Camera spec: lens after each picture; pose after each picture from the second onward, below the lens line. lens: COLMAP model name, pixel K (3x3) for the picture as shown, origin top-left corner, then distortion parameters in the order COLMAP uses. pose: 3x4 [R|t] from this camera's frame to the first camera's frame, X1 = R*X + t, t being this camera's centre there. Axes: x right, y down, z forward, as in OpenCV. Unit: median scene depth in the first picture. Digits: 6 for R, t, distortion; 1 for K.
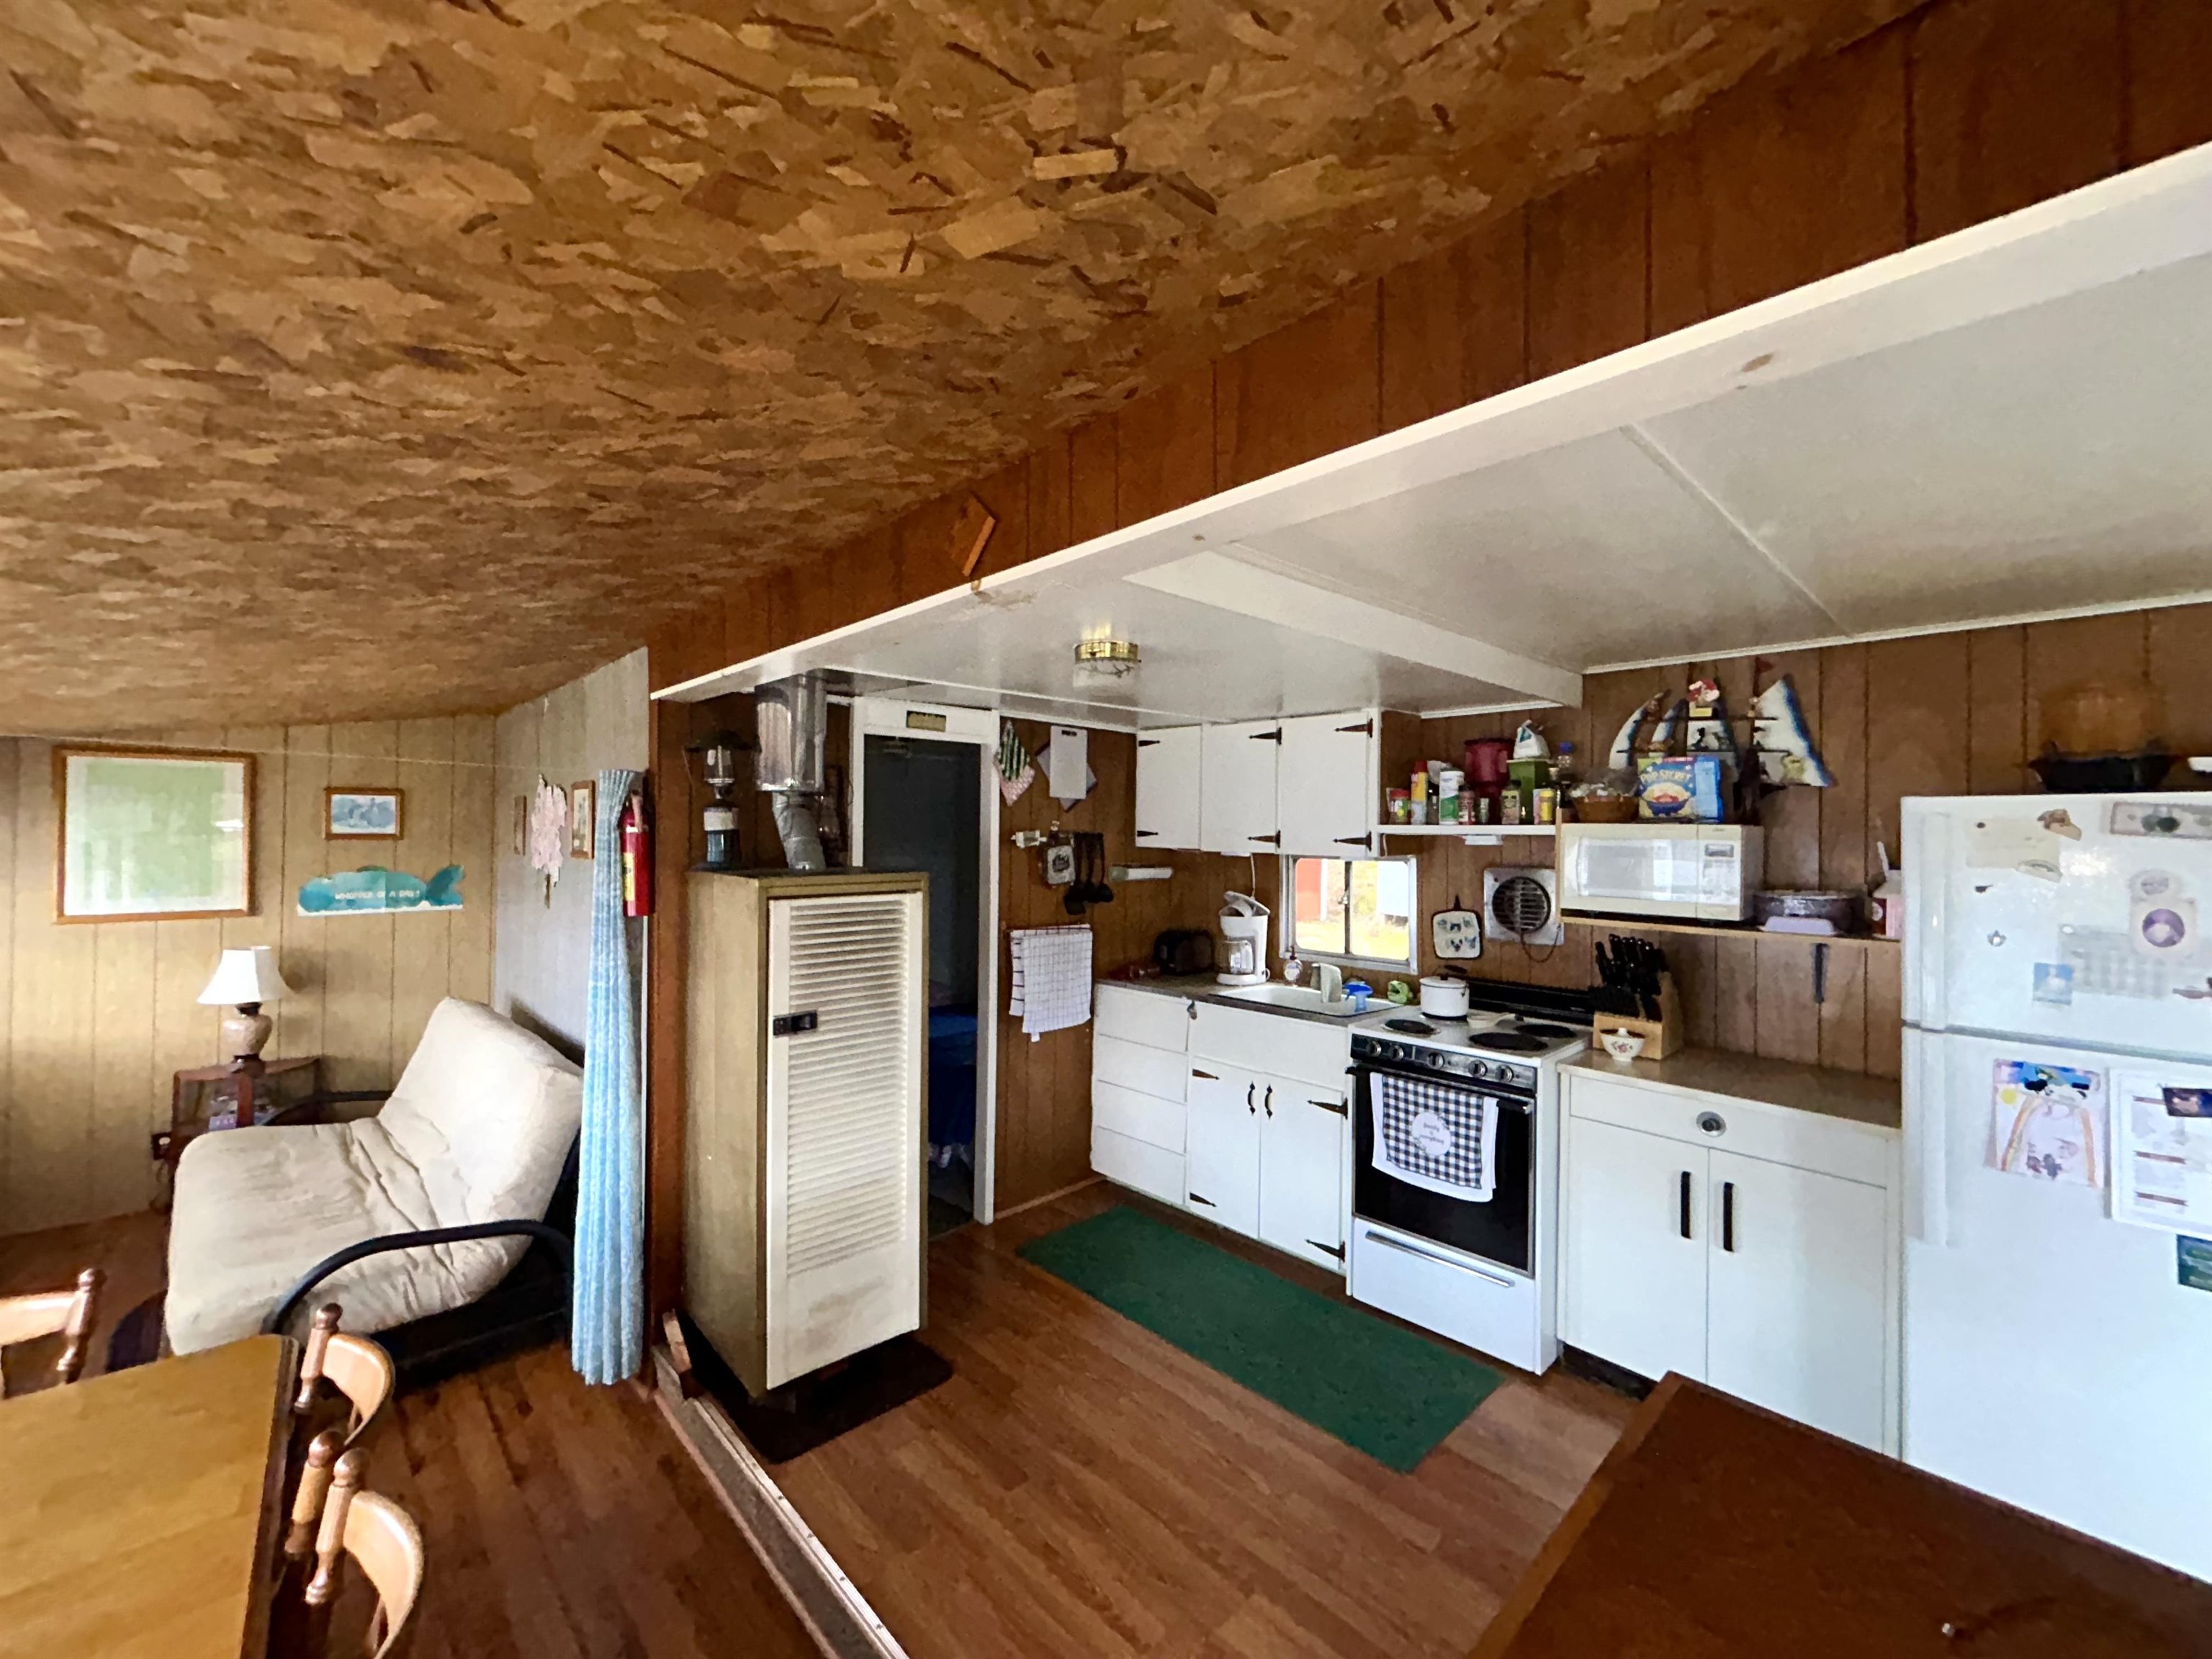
lens RADIAL K [[897.7, 0, 1101.1], [0, 897.7, 825.4], [0, 0, 1]] dist [-0.004705, 0.001613]
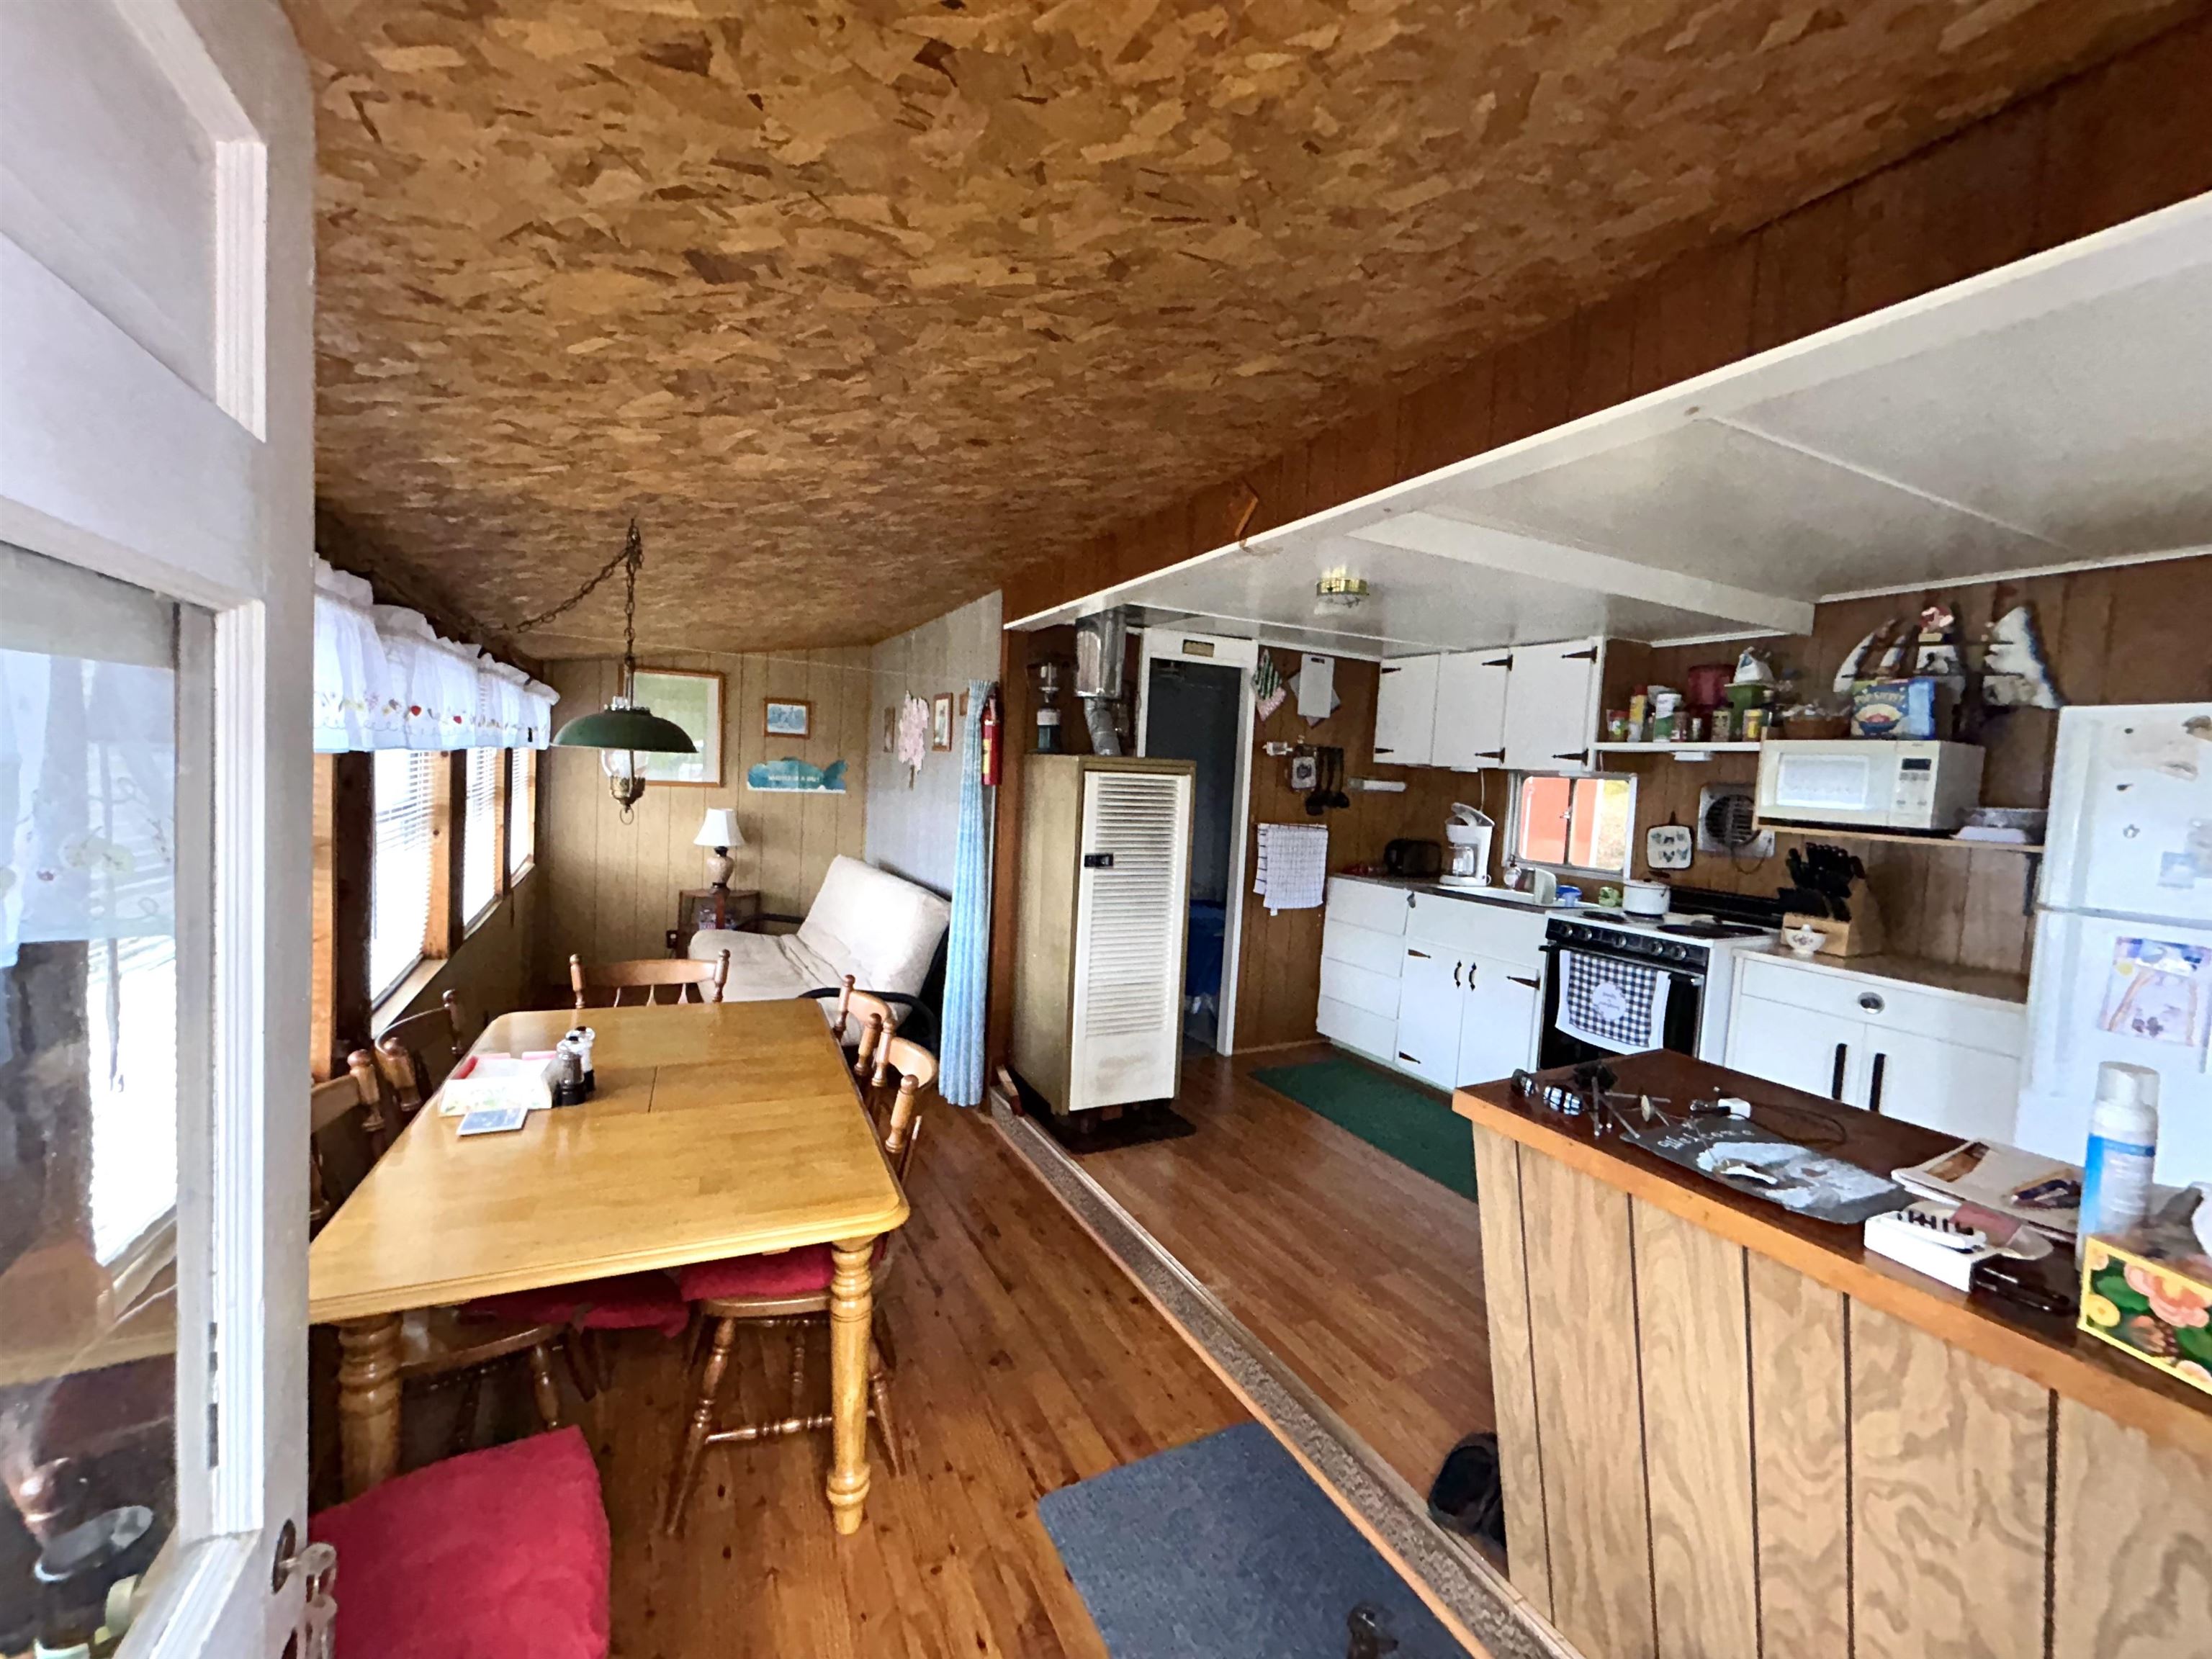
lens RADIAL K [[897.7, 0, 1100.1], [0, 897.7, 832.1], [0, 0, 1]] dist [-0.004705, 0.001613]
pose [[0.958683, 0.058607, -0.278374, 0.043124], [-0.039468, 0.996487, 0.073869, 0.062928], [0.281725, -0.059830, 0.957628, -0.296940]]
